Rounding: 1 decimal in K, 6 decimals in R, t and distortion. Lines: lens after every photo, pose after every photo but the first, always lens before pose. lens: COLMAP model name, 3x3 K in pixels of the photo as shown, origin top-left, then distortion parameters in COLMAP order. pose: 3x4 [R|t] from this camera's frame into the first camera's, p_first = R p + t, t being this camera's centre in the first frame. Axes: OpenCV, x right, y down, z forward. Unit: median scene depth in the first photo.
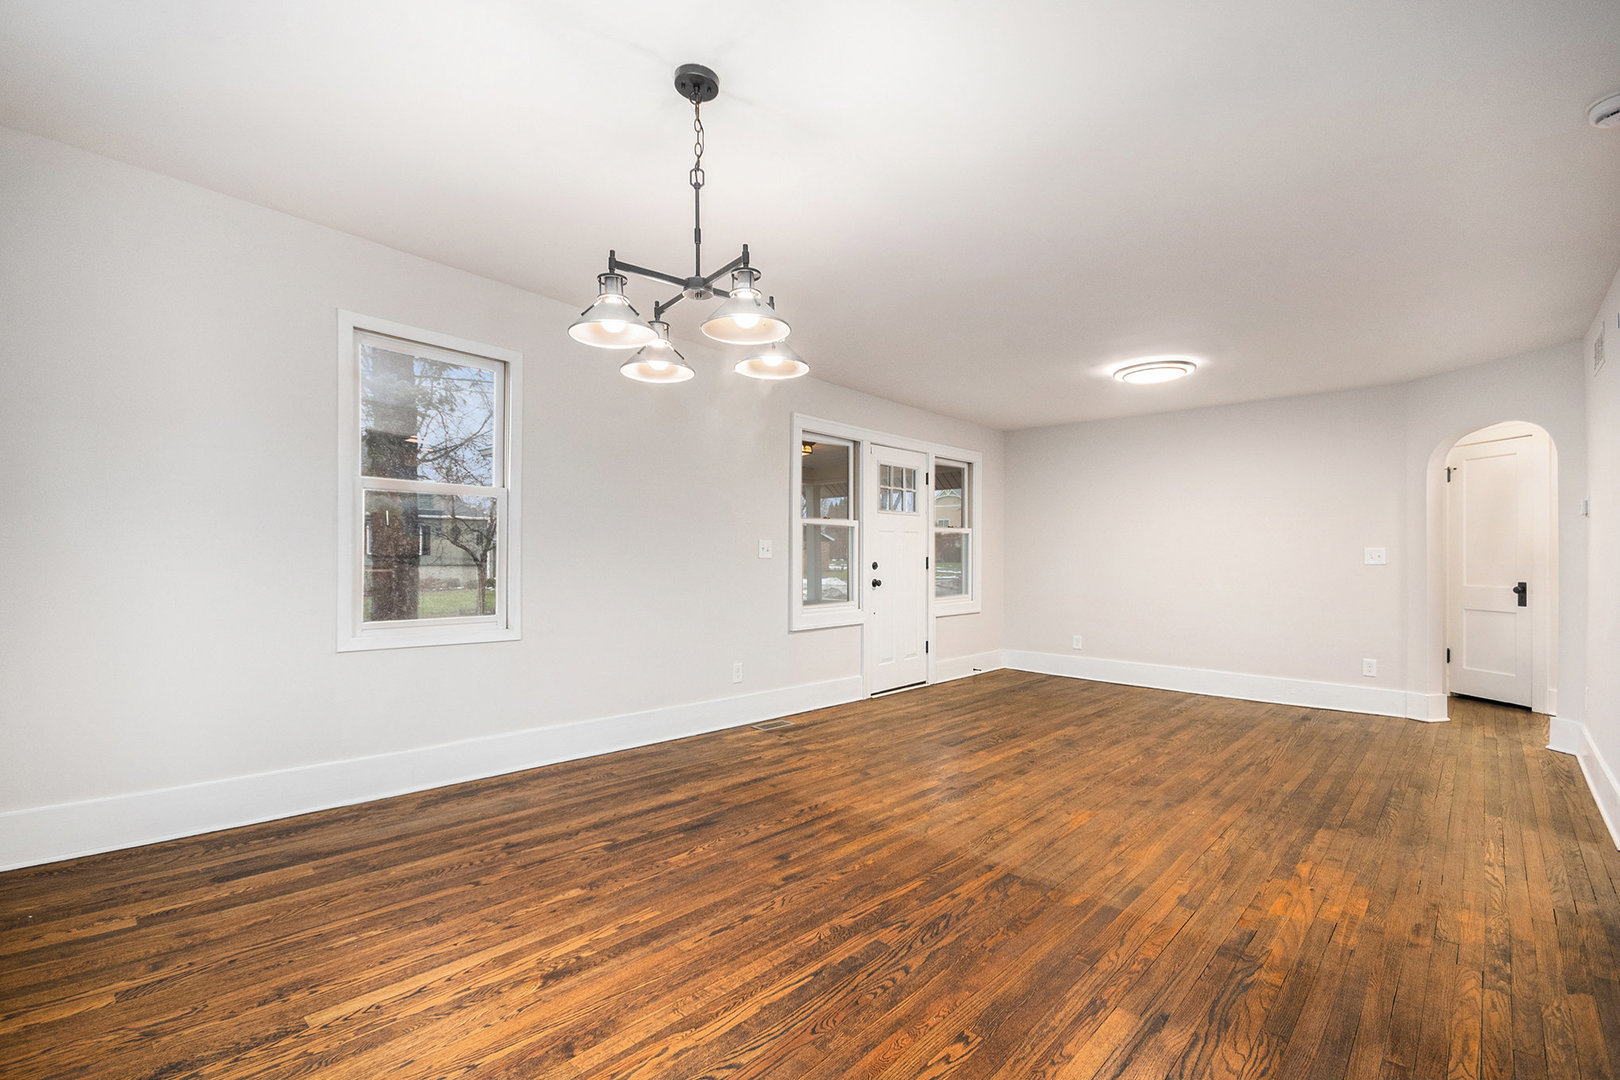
lens RADIAL K [[716.5, 0, 803.3], [0, 716.5, 549.0], [0, 0, 1]] dist [-0.002885, -0.003150]
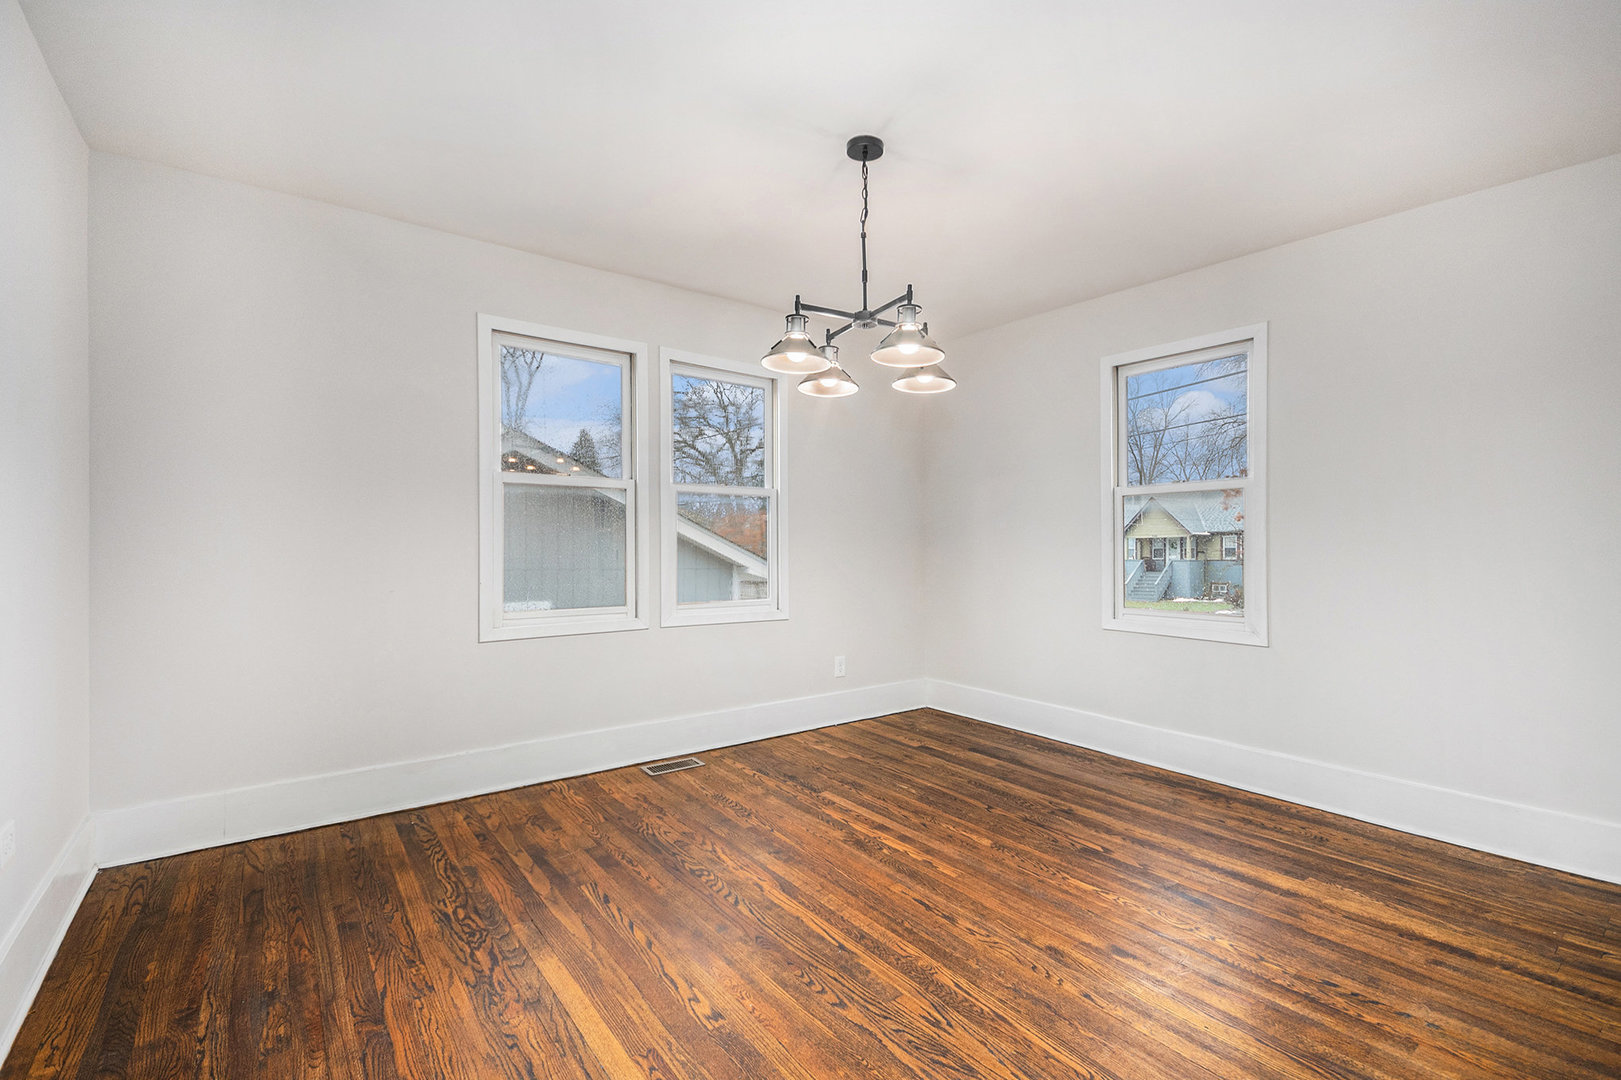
lens RADIAL K [[716.9, 0, 827.1], [0, 716.9, 541.6], [0, 0, 1]] dist [-0.002885, -0.003150]
pose [[-0.155445, -0.023719, -0.987560, 0.756090], [0.002781, 0.999697, -0.024448, 0.026779], [0.987841, -0.006546, -0.155332, 0.823504]]
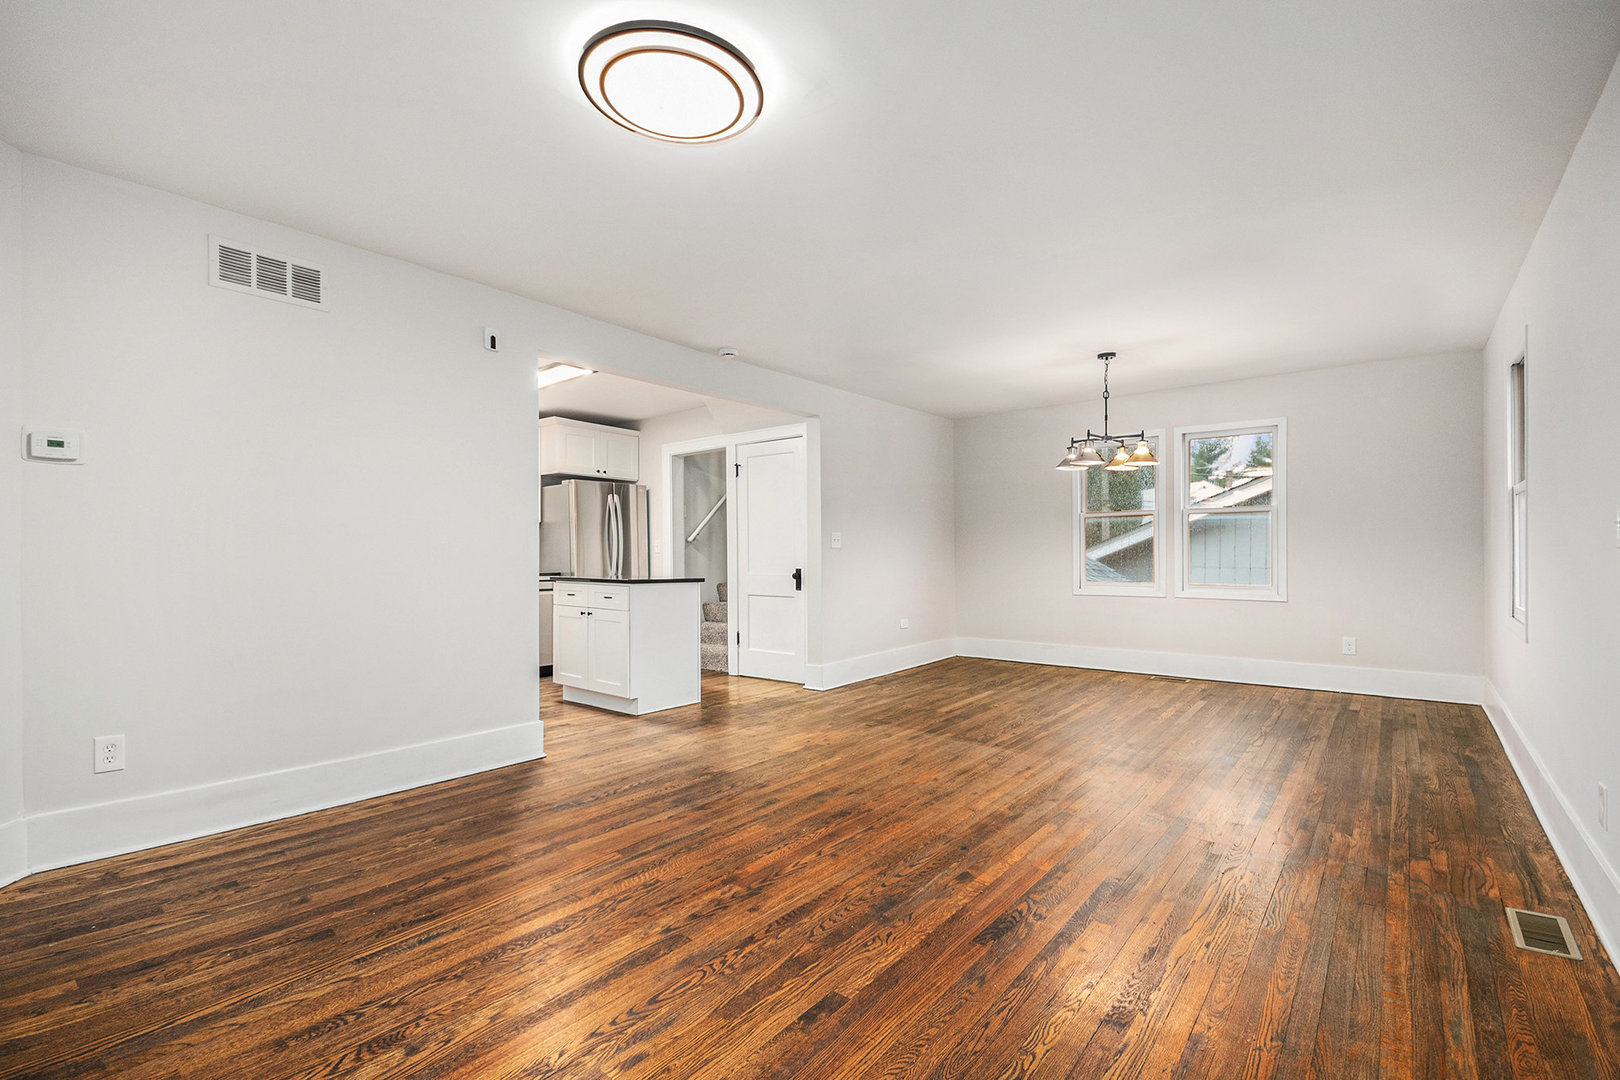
lens RADIAL K [[716.5, 0, 813.8], [0, 716.5, 557.1], [0, 0, 1]] dist [-0.002885, -0.003150]
pose [[-0.996899, -0.008494, -0.078226, 0.767553], [-0.008540, 0.999964, 0.000254, 0.037539], [0.078221, 0.000921, -0.996936, 2.471027]]
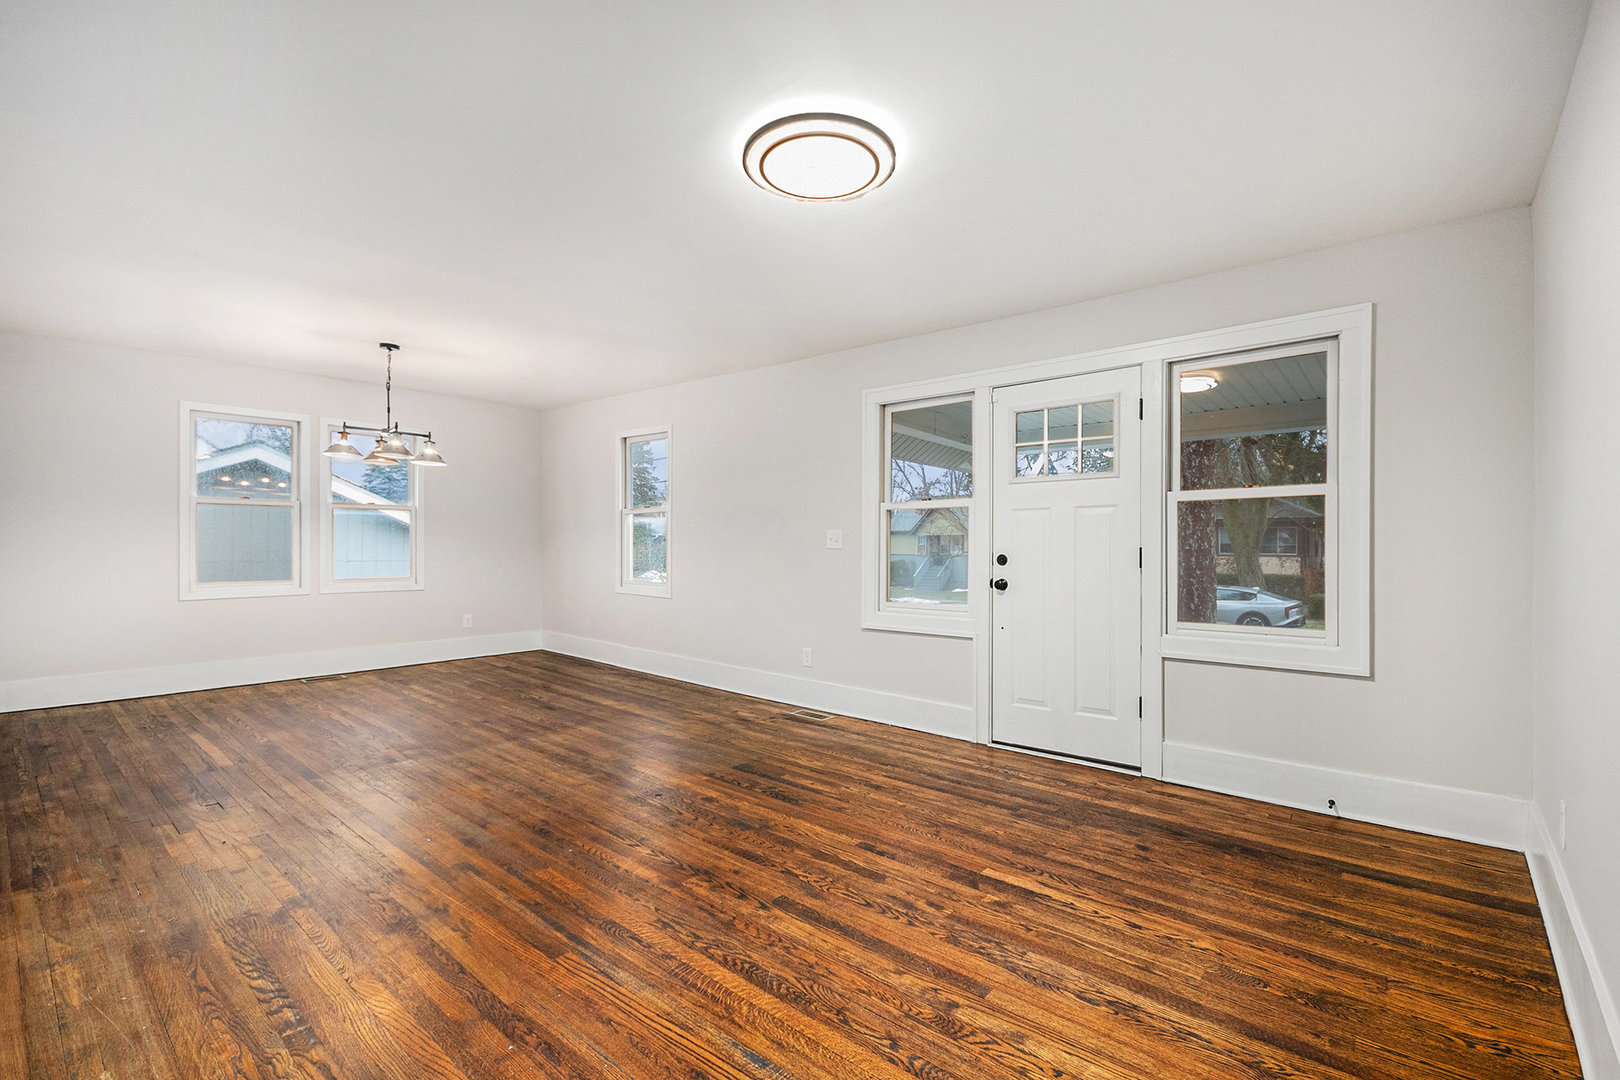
lens RADIAL K [[716.5, 0, 823.7], [0, 716.5, 540.5], [0, 0, 1]] dist [-0.002885, -0.003150]
pose [[0.058394, -0.018271, -0.998126, 1.706820], [0.001169, 0.999833, -0.018234, 0.035772], [0.998293, -0.000102, 0.058406, 1.697416]]
